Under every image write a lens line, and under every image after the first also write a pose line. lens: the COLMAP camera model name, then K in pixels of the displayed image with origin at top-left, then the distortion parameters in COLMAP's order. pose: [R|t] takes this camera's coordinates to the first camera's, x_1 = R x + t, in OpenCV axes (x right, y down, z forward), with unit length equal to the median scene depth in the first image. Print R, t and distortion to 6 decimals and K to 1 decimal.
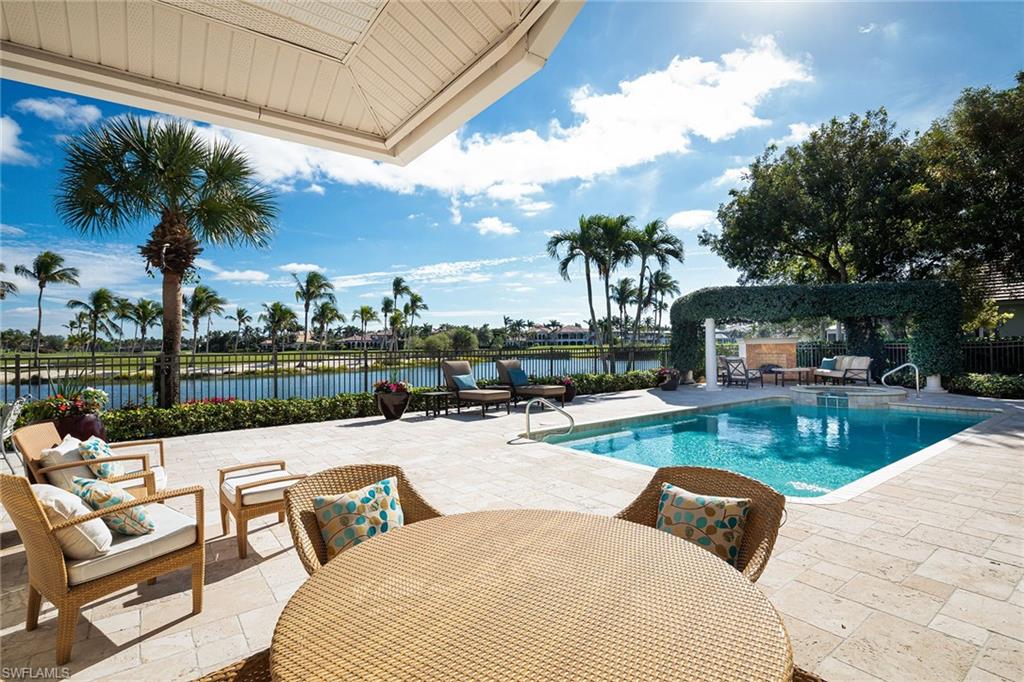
lens RADIAL K [[488.1, 0, 509.8], [0, 488.1, 350.6], [0, 0, 1]] dist [0.000384, -0.000585]
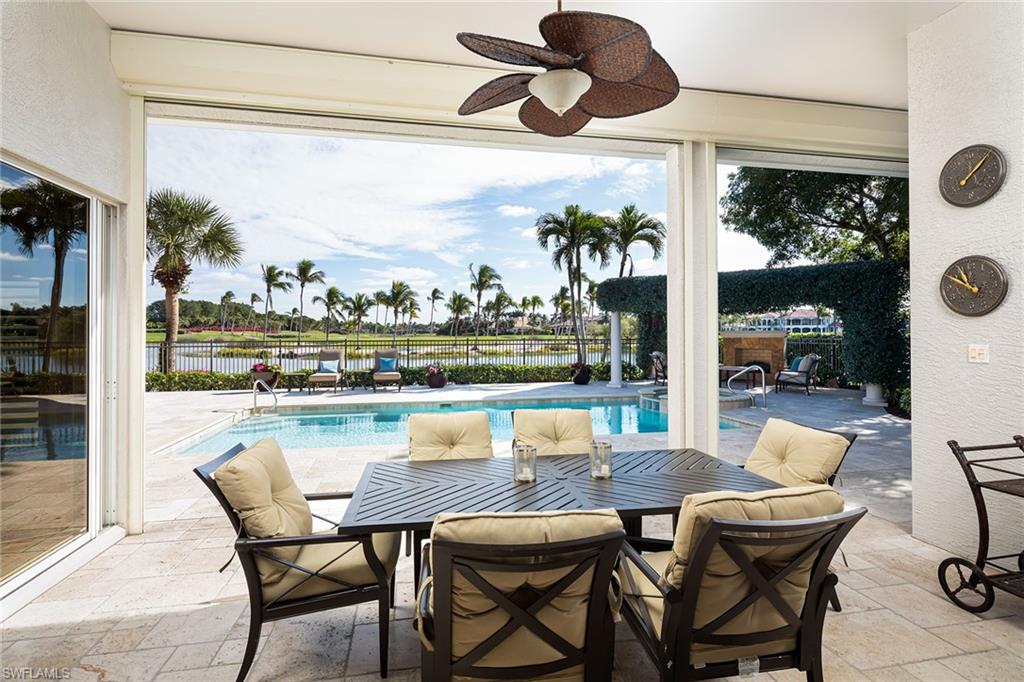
lens RADIAL K [[491.2, 0, 509.8], [0, 491.2, 324.7], [0, 0, 1]] dist [0.000186, 0.000253]
pose [[0.904569, 0.003239, -0.426315, 0.451617], [-0.012760, 0.999729, -0.019480, -0.012288], [0.426136, 0.023061, 0.904365, 0.033670]]
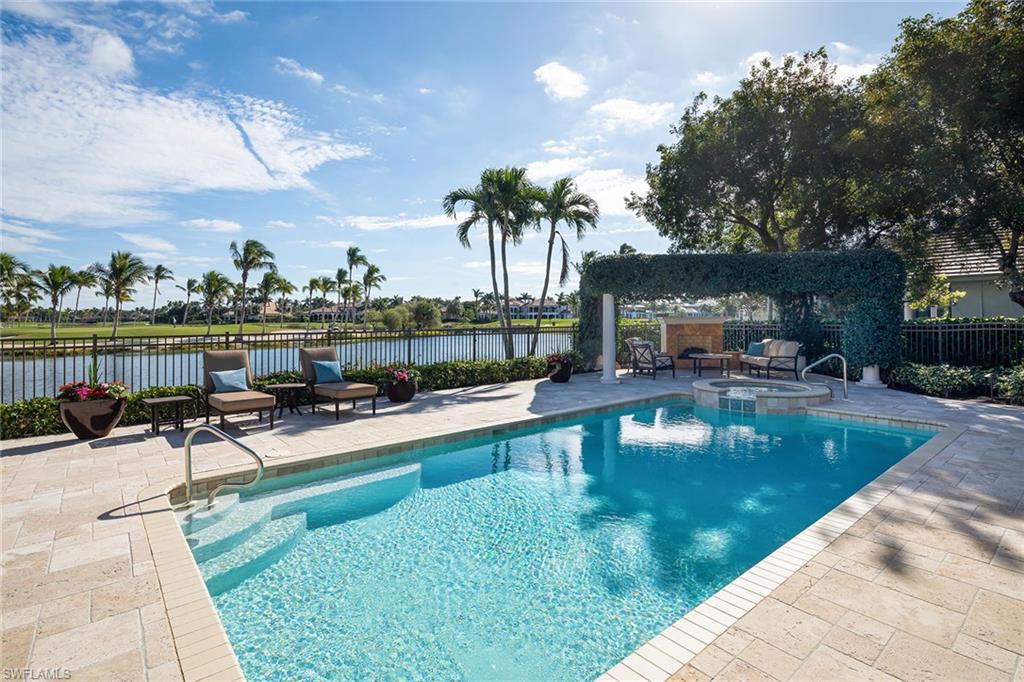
lens RADIAL K [[491.2, 0, 509.8], [0, 491.2, 324.7], [0, 0, 1]] dist [0.000186, 0.000253]
pose [[0.998732, 0.005724, 0.050019, 0.147780], [-0.005850, 0.999980, 0.002385, -0.010858], [-0.050004, -0.002675, 0.998745, 0.138752]]
